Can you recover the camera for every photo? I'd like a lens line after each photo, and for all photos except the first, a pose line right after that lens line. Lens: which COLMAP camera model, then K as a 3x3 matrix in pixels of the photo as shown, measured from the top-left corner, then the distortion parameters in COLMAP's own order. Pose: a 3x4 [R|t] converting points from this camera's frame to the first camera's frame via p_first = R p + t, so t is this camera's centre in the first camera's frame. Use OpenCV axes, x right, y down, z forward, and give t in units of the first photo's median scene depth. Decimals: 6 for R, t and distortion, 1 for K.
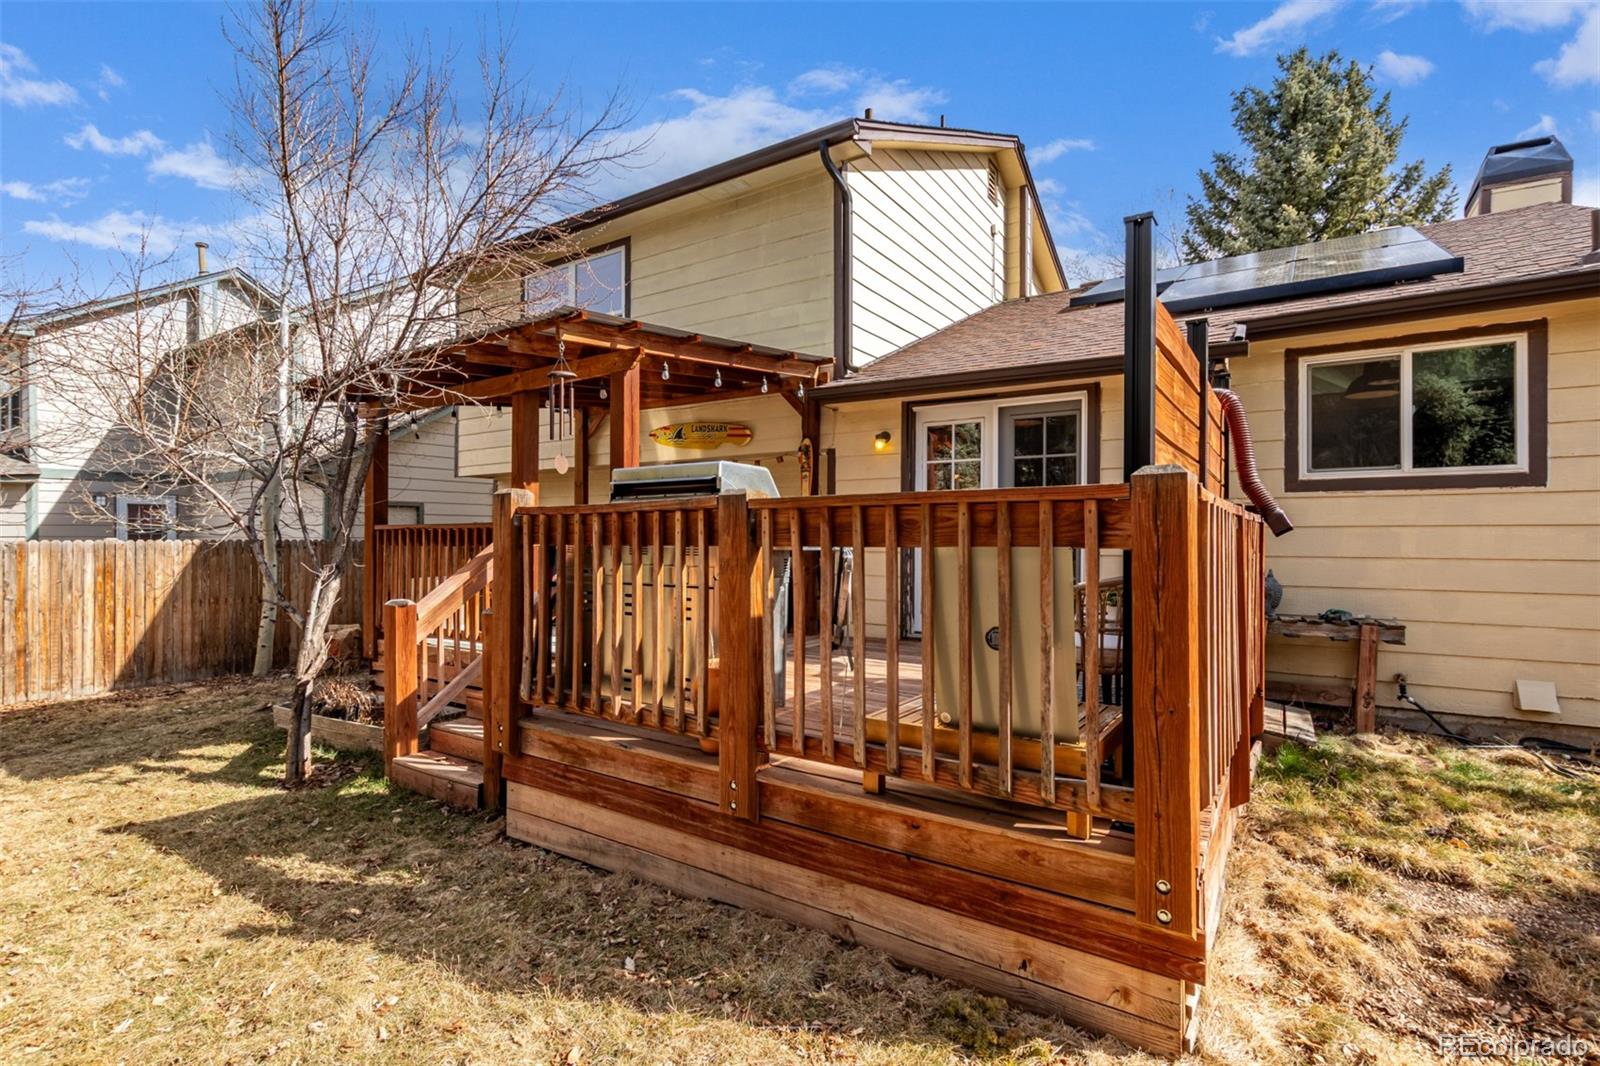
lens RADIAL K [[754.7, 0, 800.0], [0, 754.7, 533.0], [0, 0, 1]] dist [-0.001337, 0.001101]
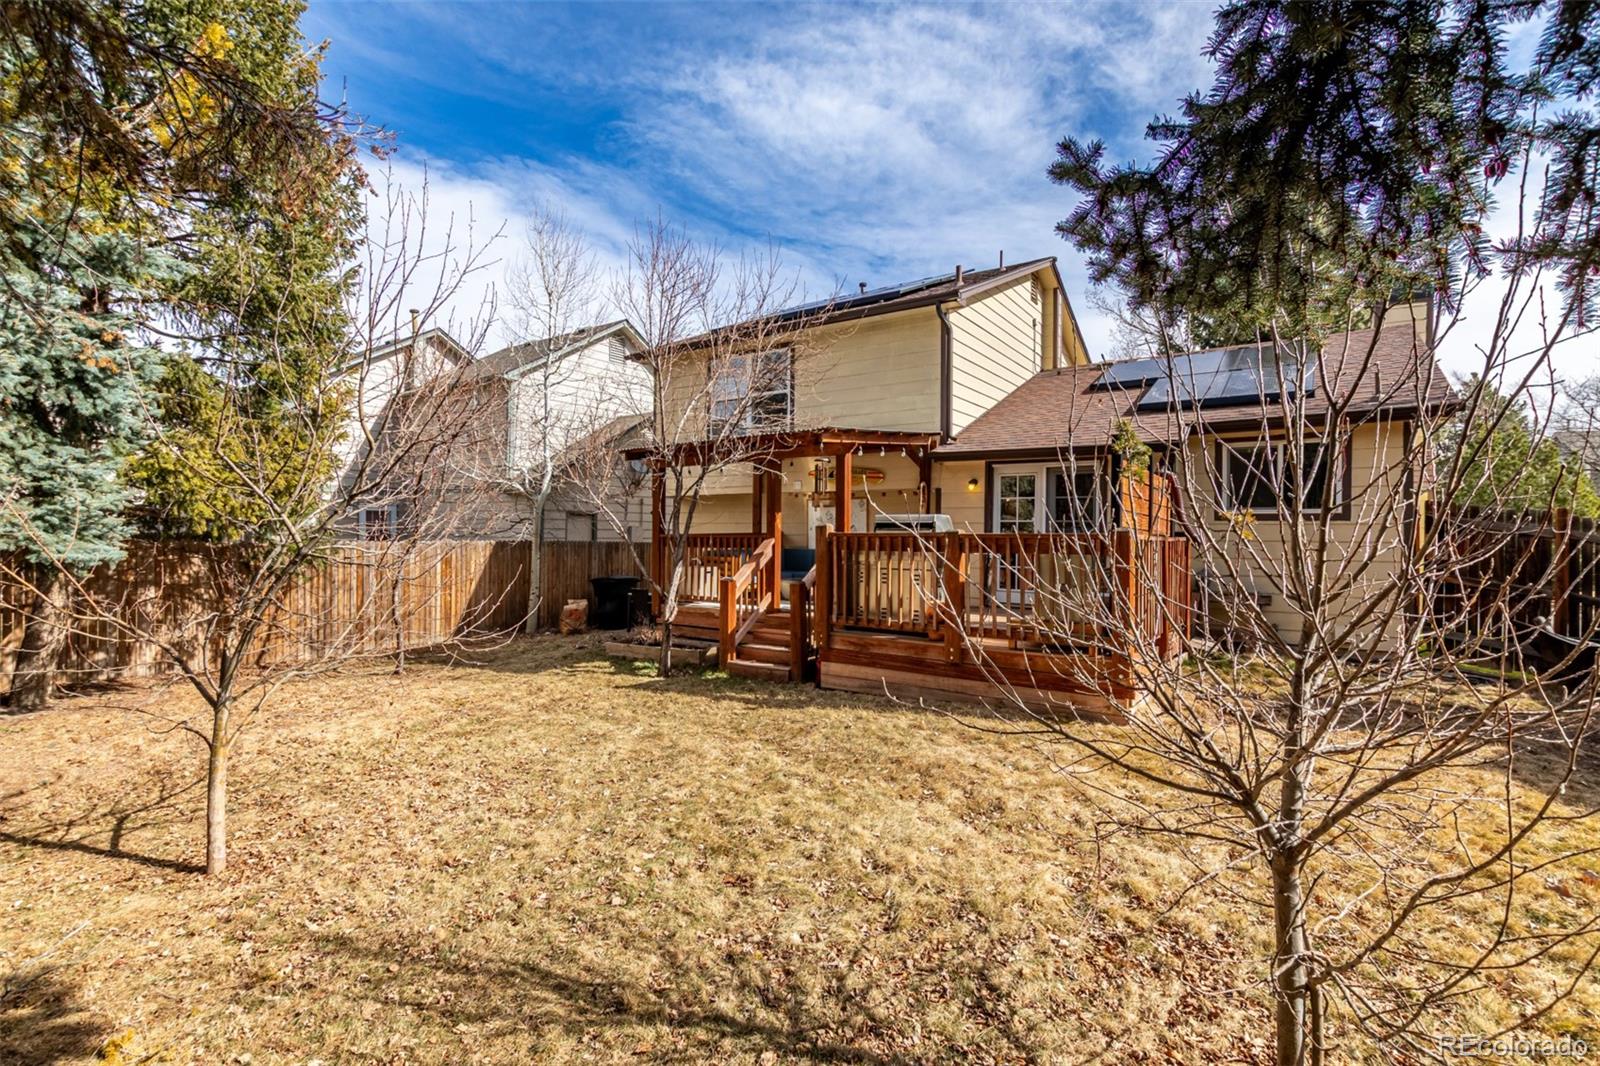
lens RADIAL K [[754.7, 0, 800.0], [0, 754.7, 533.0], [0, 0, 1]] dist [-0.001337, 0.001101]
pose [[0.999798, 0.007509, -0.018626, -0.220301], [-0.007426, 0.999962, 0.004517, -0.022267], [0.018659, -0.004378, 0.999816, -0.600423]]
